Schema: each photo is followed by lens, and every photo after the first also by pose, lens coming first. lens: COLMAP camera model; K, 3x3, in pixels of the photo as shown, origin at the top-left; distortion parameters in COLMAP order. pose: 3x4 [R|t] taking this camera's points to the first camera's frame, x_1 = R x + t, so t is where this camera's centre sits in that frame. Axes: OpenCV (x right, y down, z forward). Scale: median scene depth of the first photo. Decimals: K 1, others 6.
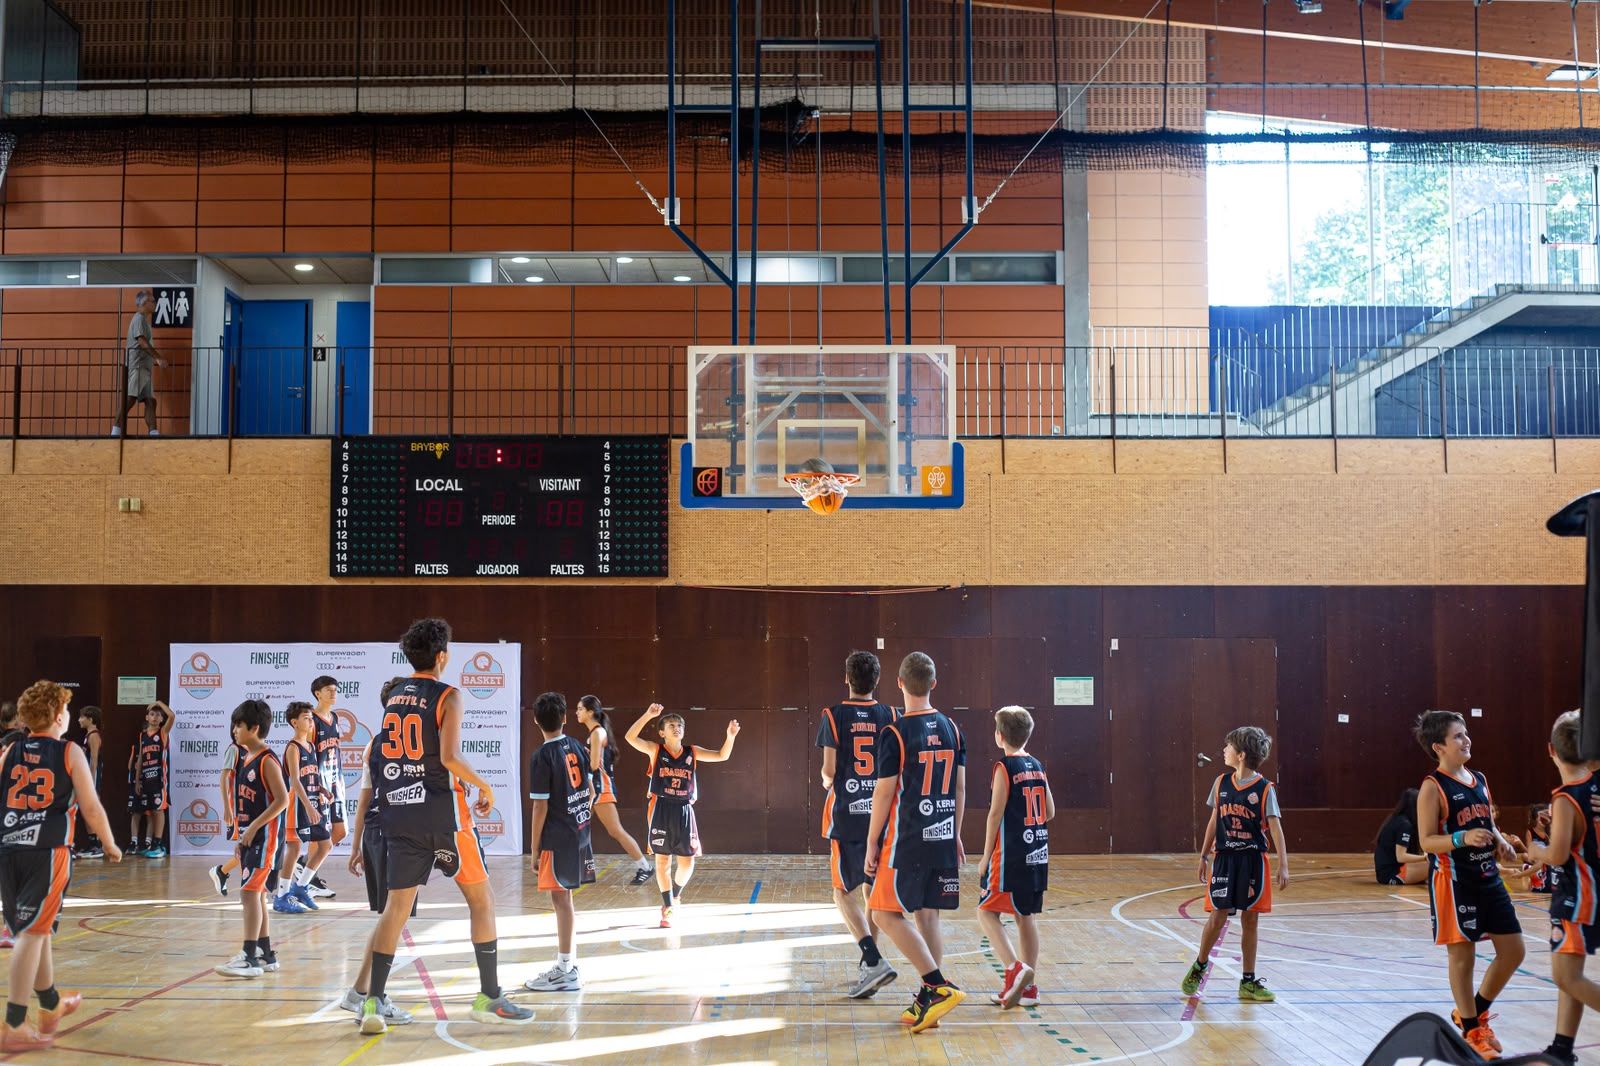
lens RADIAL K [[2390.9, 0, 800.7], [0, 2390.9, 528.4], [0, 0, 1]] dist [-0.053024, 0.000000]
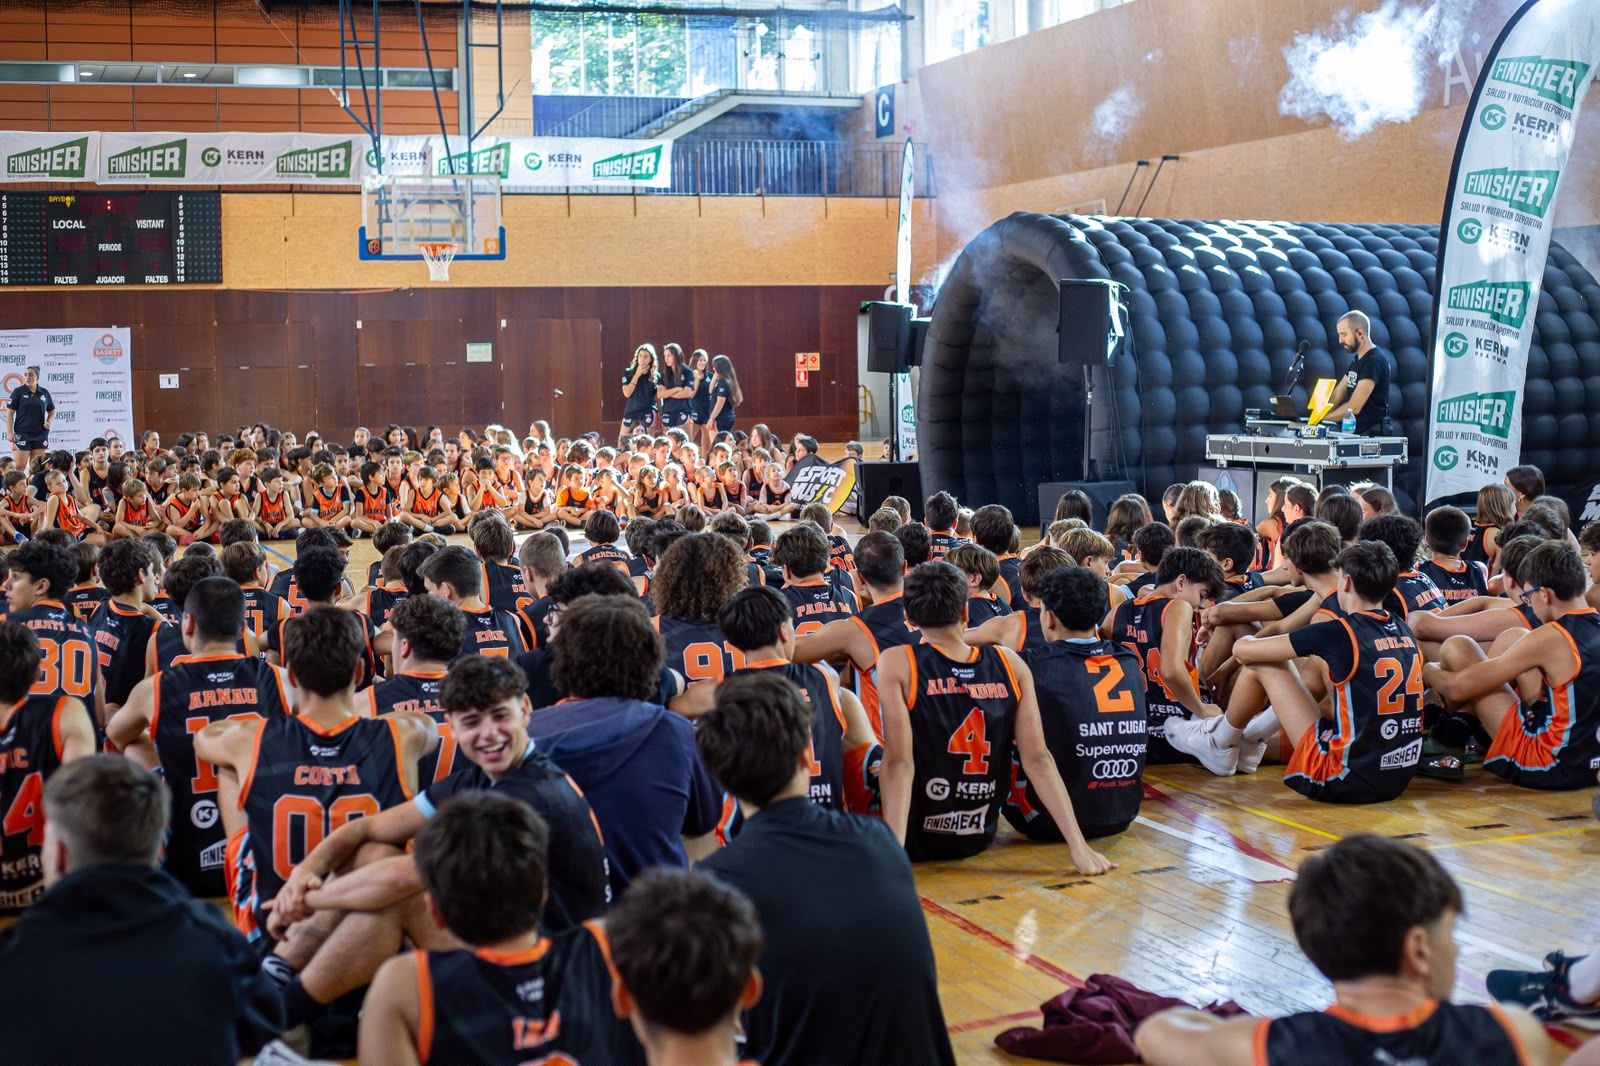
lens RADIAL K [[2321.5, 0, 766.0], [0, 2321.5, 519.7], [0, 0, 1]] dist [-0.103370, 0.000000]
pose [[0.940414, -0.038571, 0.337836, -0.235162], [-0.009431, 0.990205, 0.139304, -0.039738], [-0.339899, -0.134189, 0.930839, -0.534411]]
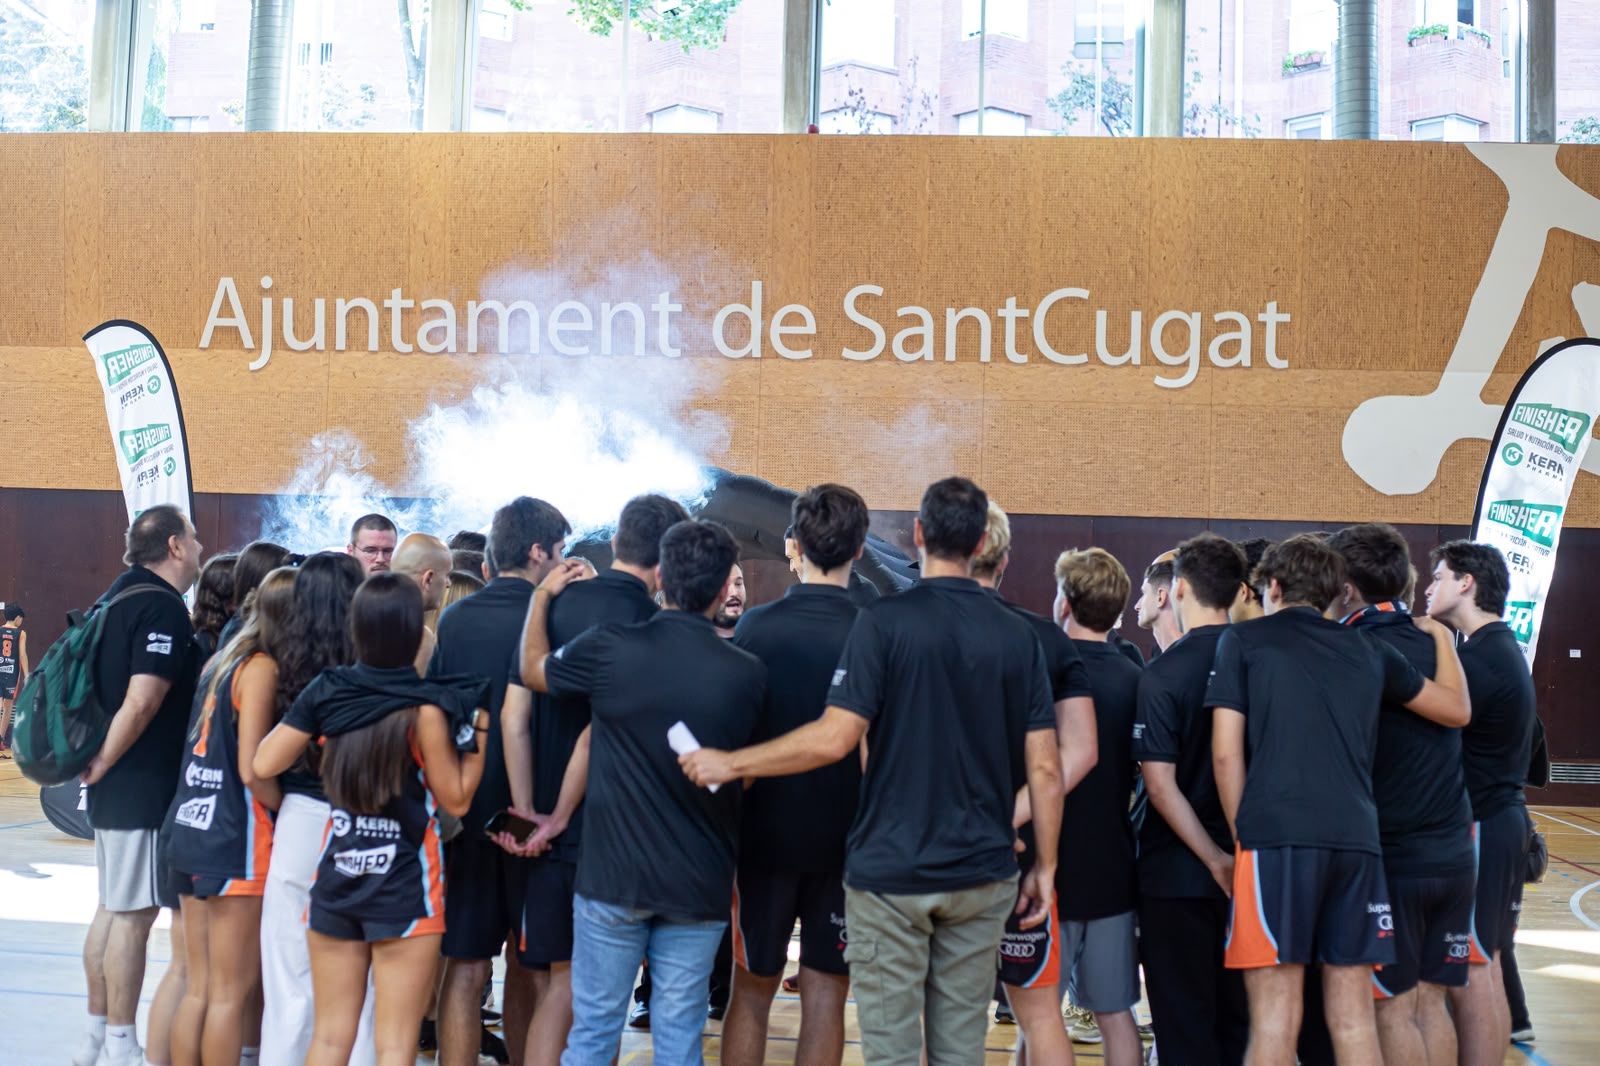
lens RADIAL K [[2321.5, 0, 823.2], [0, 2321.5, 520.4], [0, 0, 1]] dist [-0.103370, 0.000000]
pose [[0.100494, 0.054378, 0.993451, -0.514034], [-0.109229, 0.993073, -0.043308, 0.002369], [-0.988924, -0.104161, 0.105738, 0.018985]]
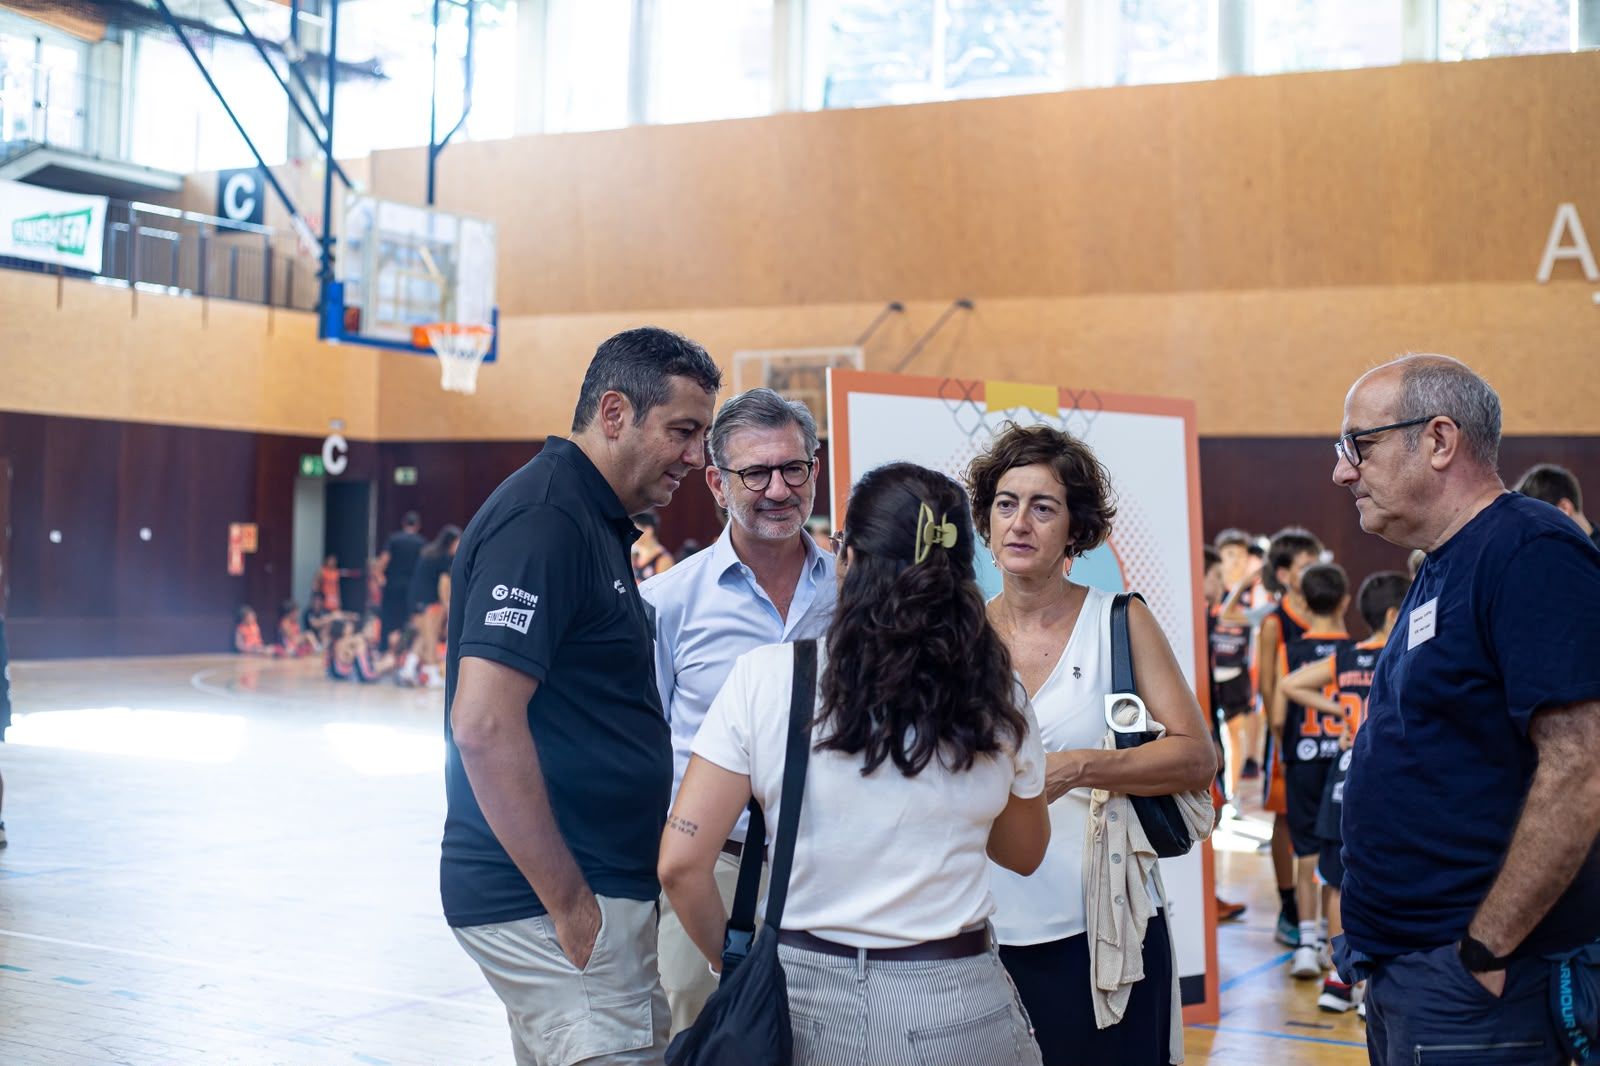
lens RADIAL K [[2321.5, 0, 786.9], [0, 2321.5, 538.6], [0, 0, 1]] dist [-0.103370, 0.000000]
pose [[0.482096, 0.015269, 0.875986, -0.523712], [-0.090033, 0.995418, 0.032198, 0.016845], [-0.871480, -0.094390, 0.481261, 0.205364]]
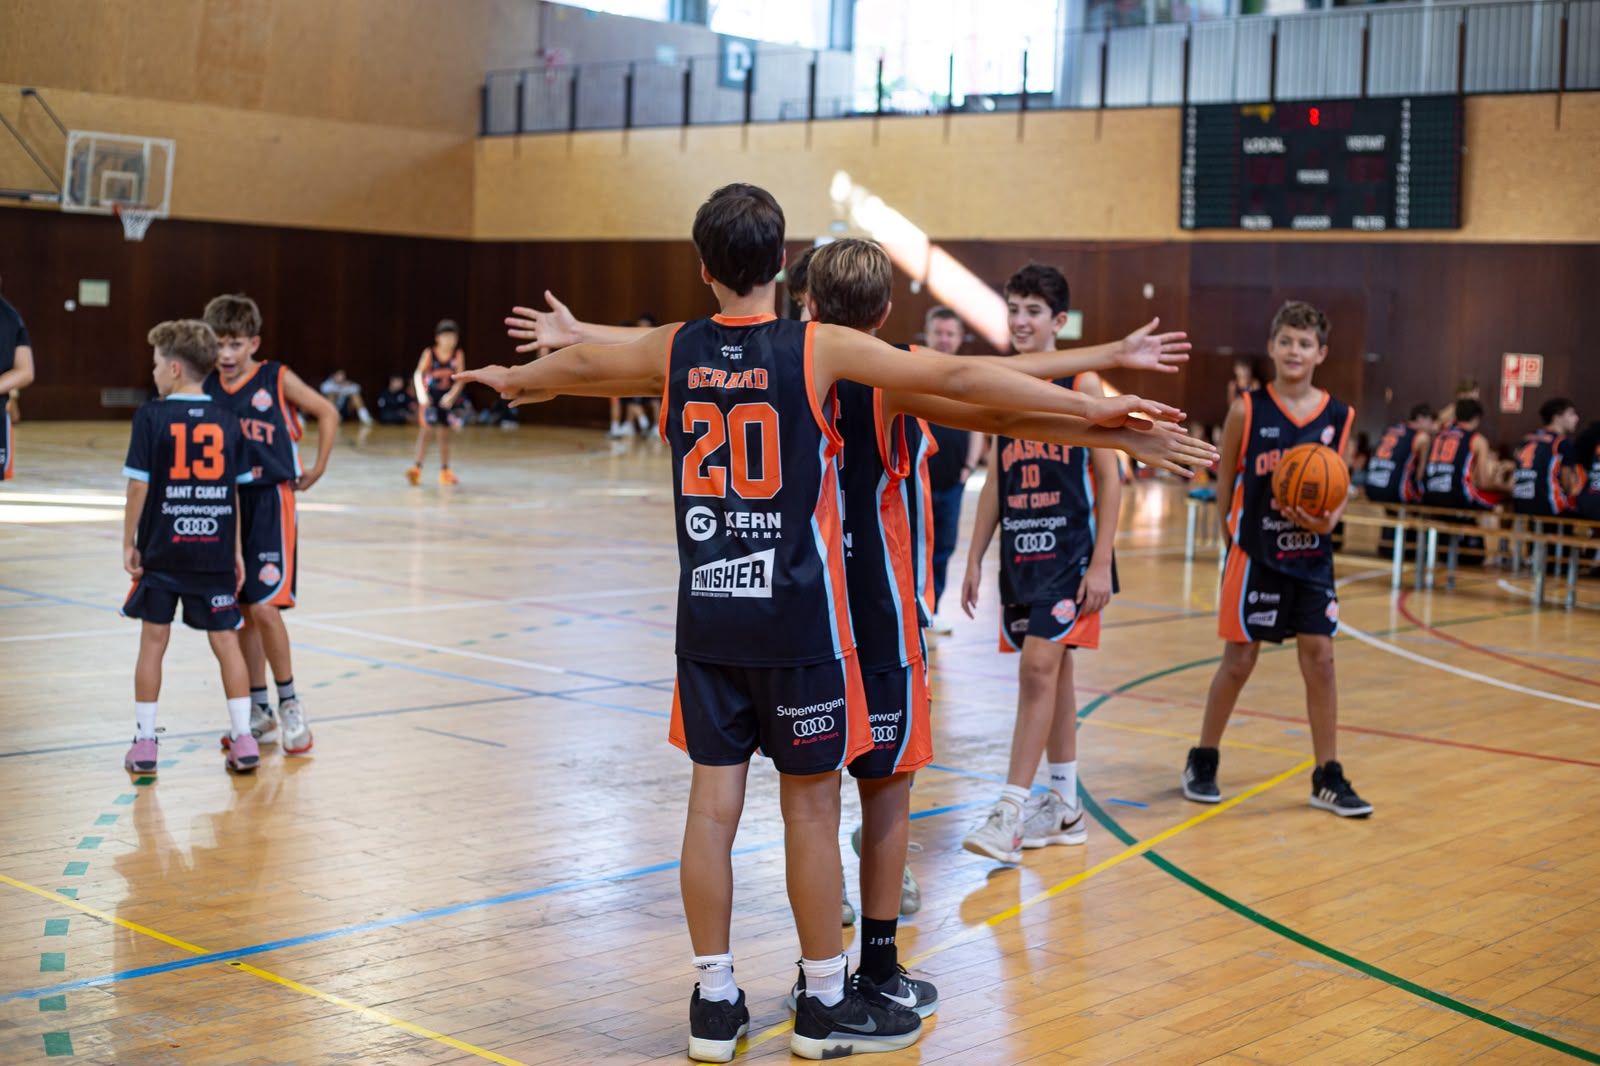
lens RADIAL K [[2321.5, 0, 811.9], [0, 2321.5, 541.8], [0, 0, 1]] dist [-0.103370, 0.000000]
pose [[0.763260, 0.084028, -0.640604, 0.381695], [0.015411, 0.988857, 0.148069, 0.001834], [0.645908, -0.122887, 0.753460, 0.048236]]
